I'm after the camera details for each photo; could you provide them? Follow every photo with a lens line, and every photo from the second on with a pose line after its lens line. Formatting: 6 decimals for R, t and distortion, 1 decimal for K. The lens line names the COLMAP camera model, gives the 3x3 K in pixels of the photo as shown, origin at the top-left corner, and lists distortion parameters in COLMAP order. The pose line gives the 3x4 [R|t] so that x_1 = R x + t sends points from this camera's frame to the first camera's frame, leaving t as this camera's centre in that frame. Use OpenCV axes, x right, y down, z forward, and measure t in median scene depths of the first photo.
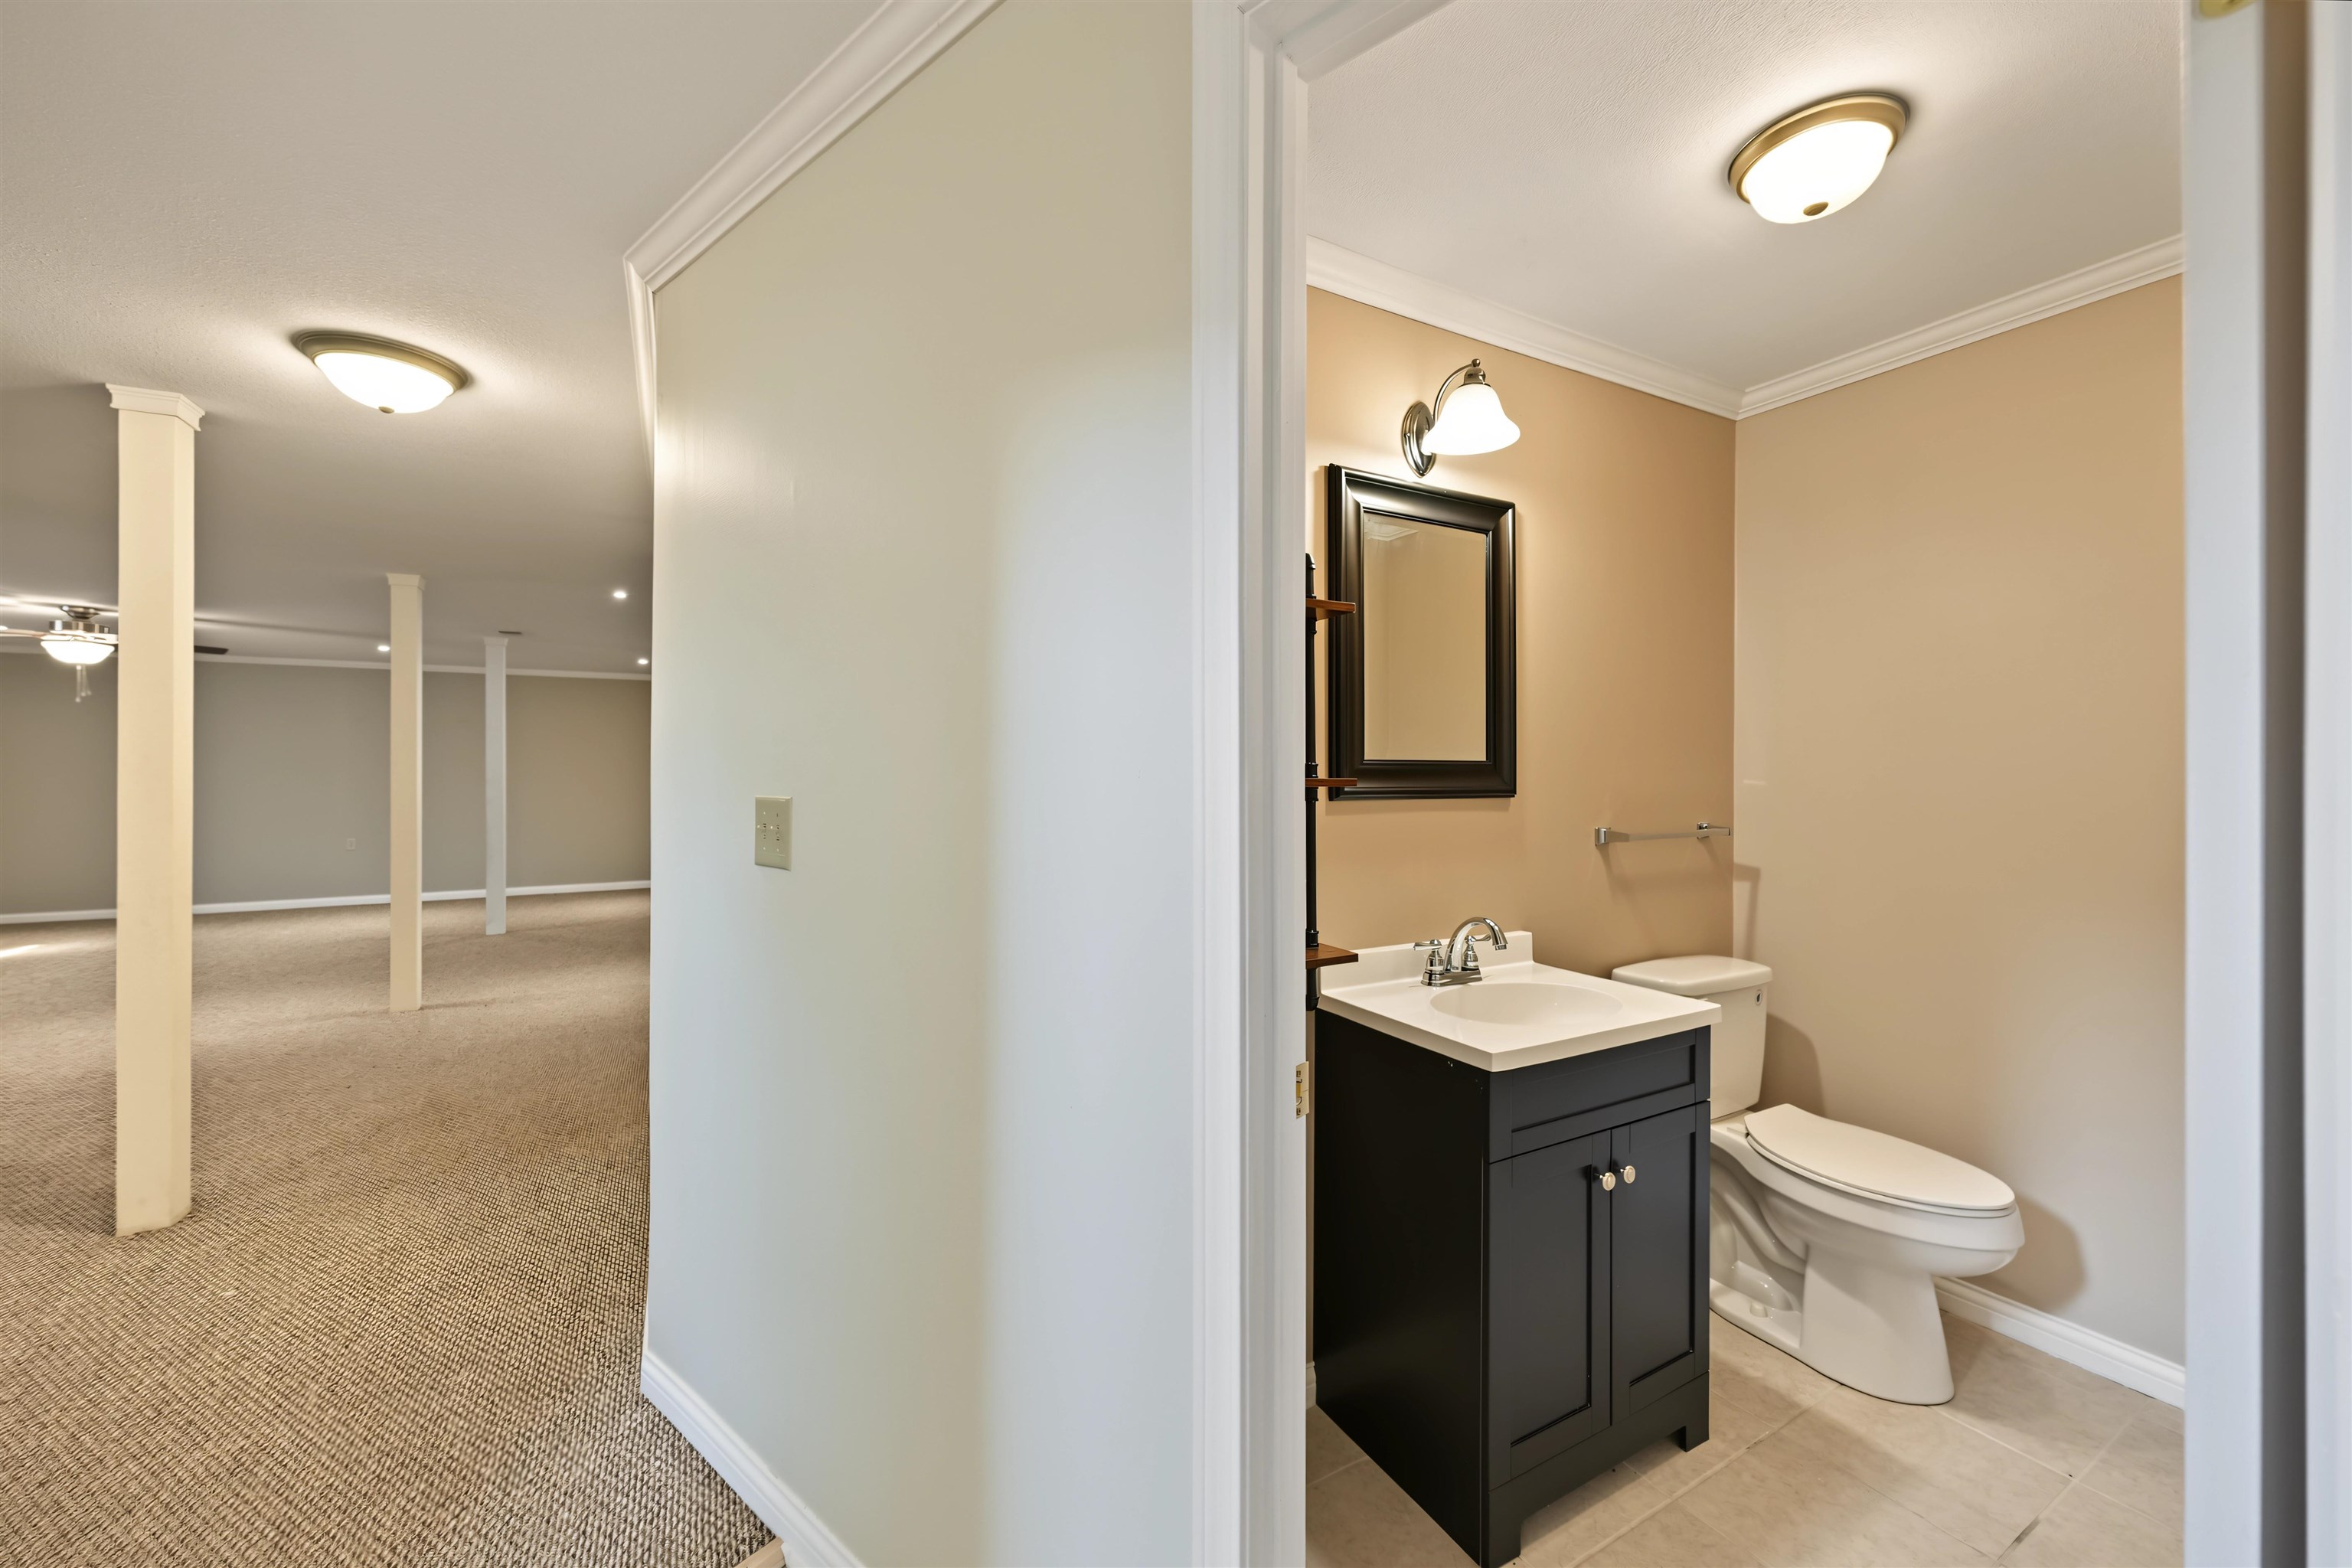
lens RADIAL K [[880.1, 0, 1179.3], [0, 880.1, 772.6], [0, 0, 1]] dist [-0.001412, 0.000311]
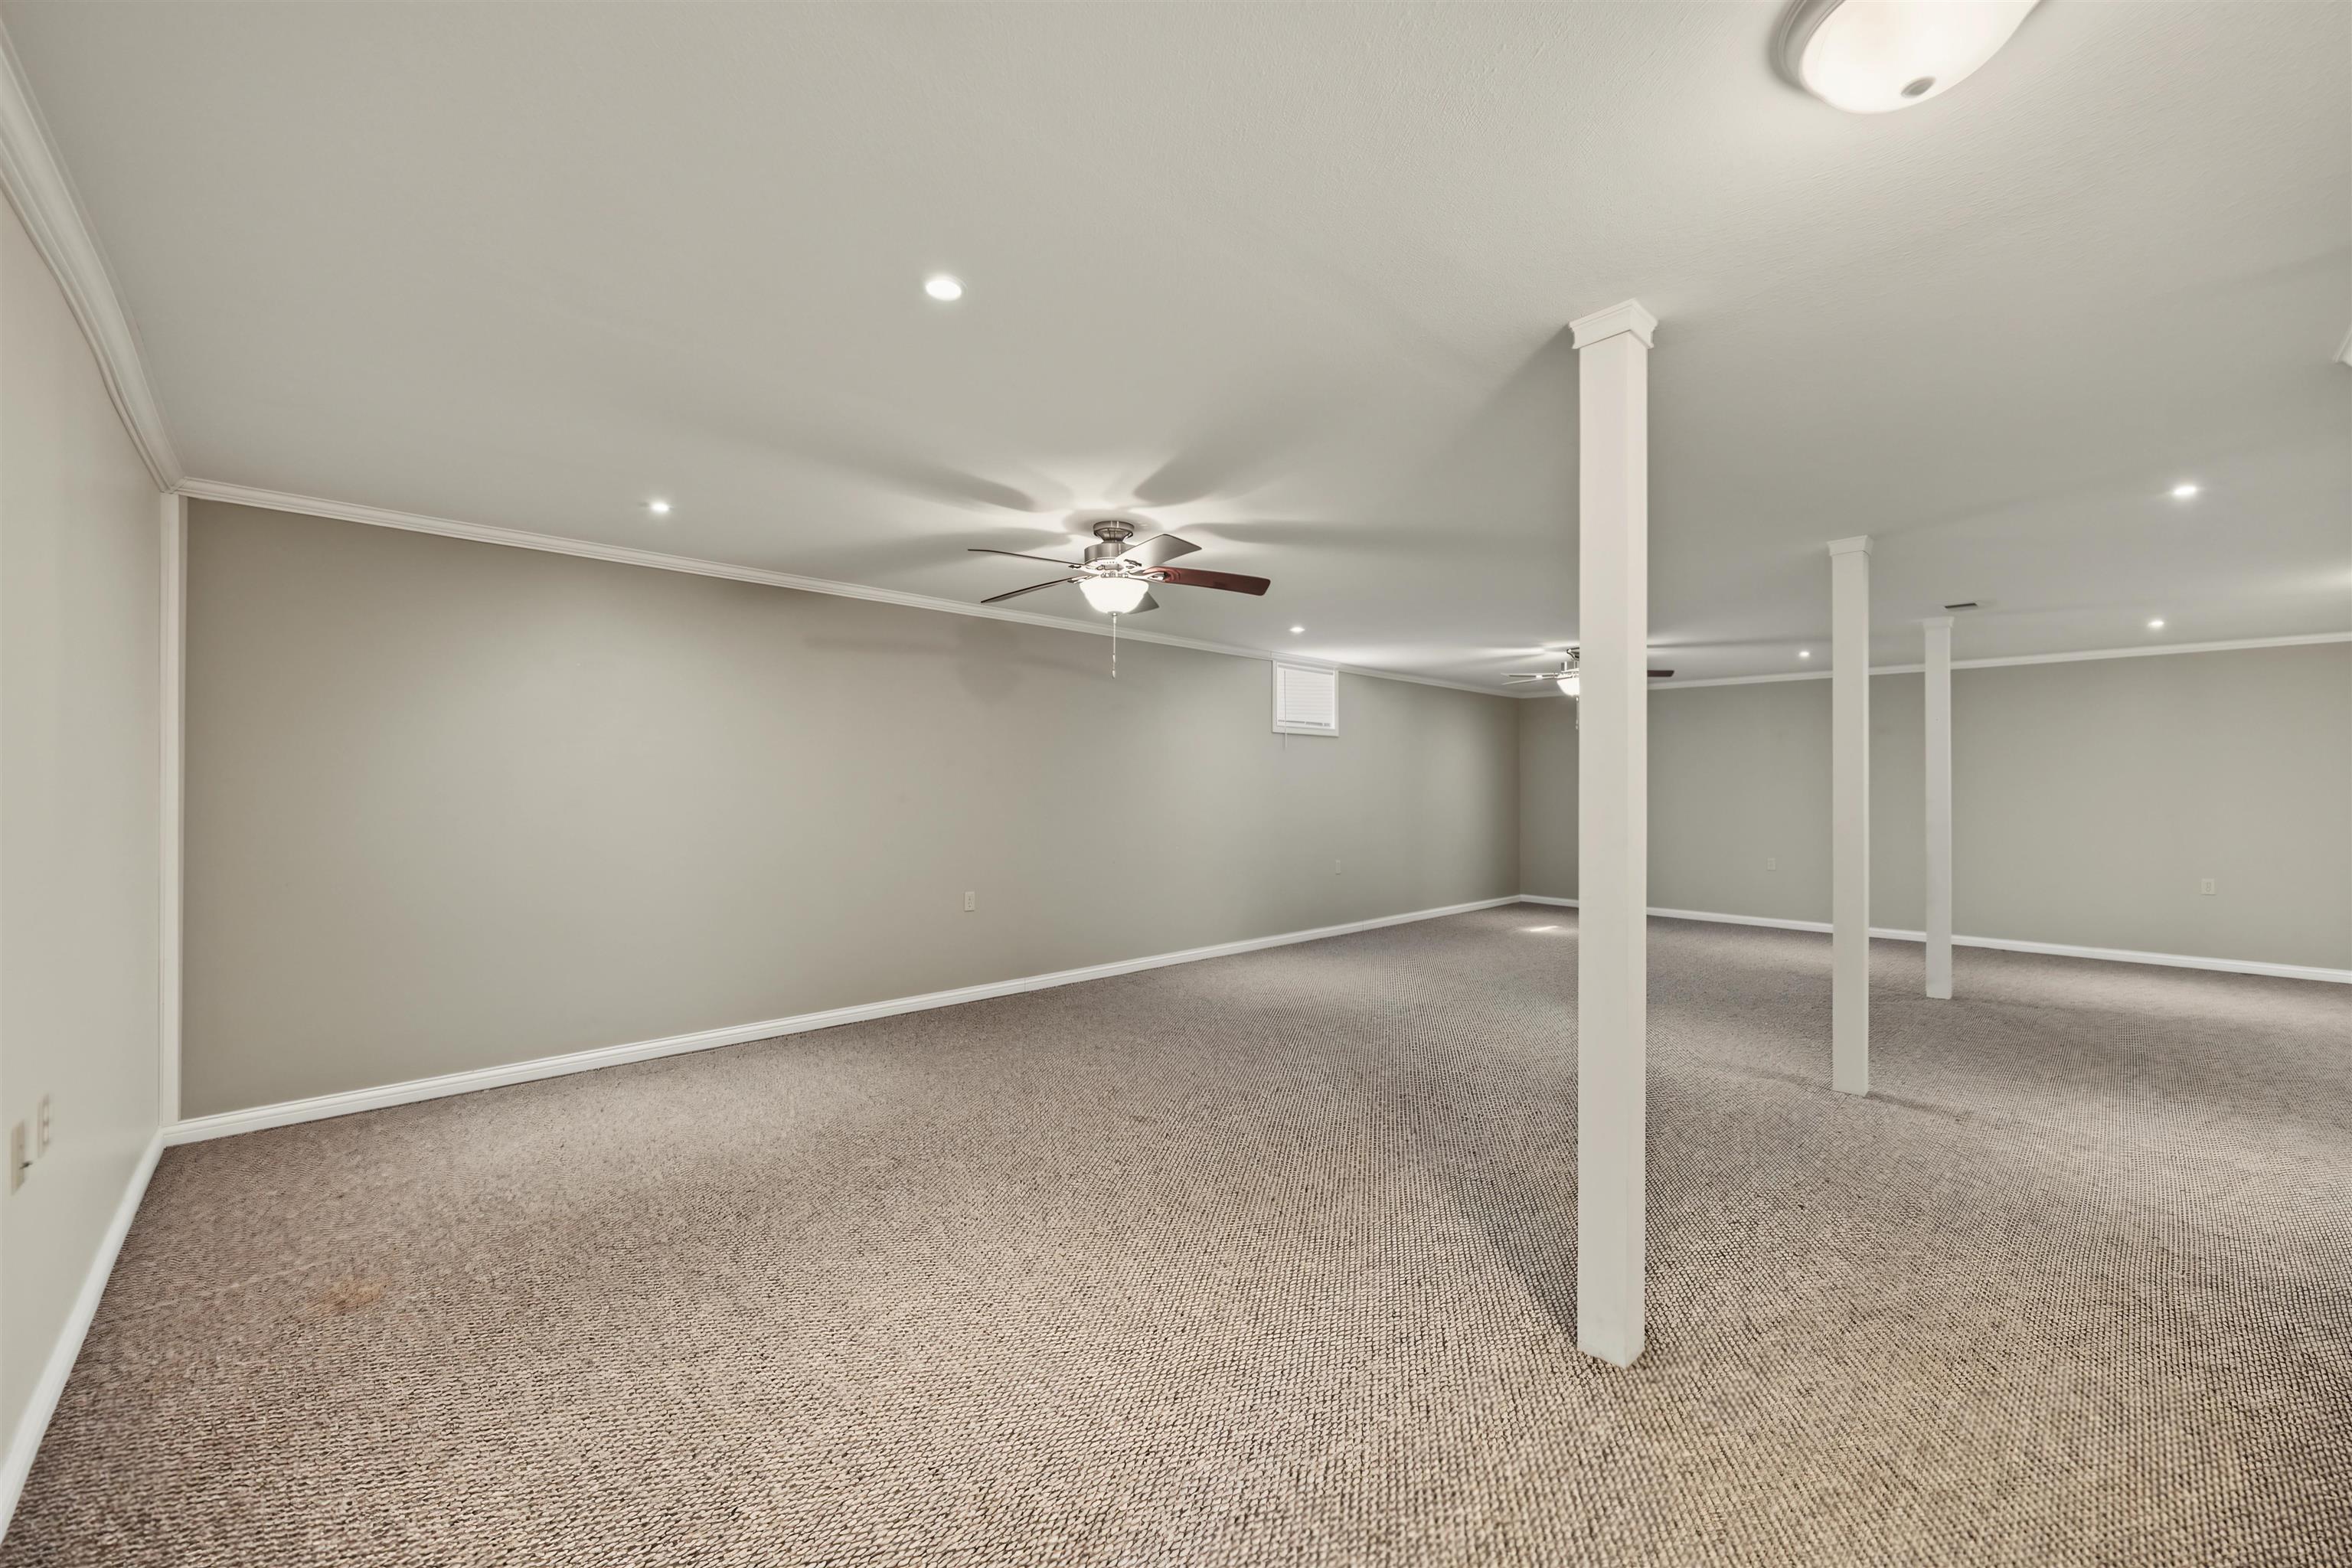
lens RADIAL K [[933.0, 0, 1176.0], [0, 933.0, 784.0], [0, 0, 1]] dist [-0.001055, 0.000037]
pose [[0.256028, -0.005765, -0.966652, -0.227165], [-0.002021, 0.999977, -0.006499, 0.000501], [0.966667, 0.003618, 0.256010, 0.203222]]
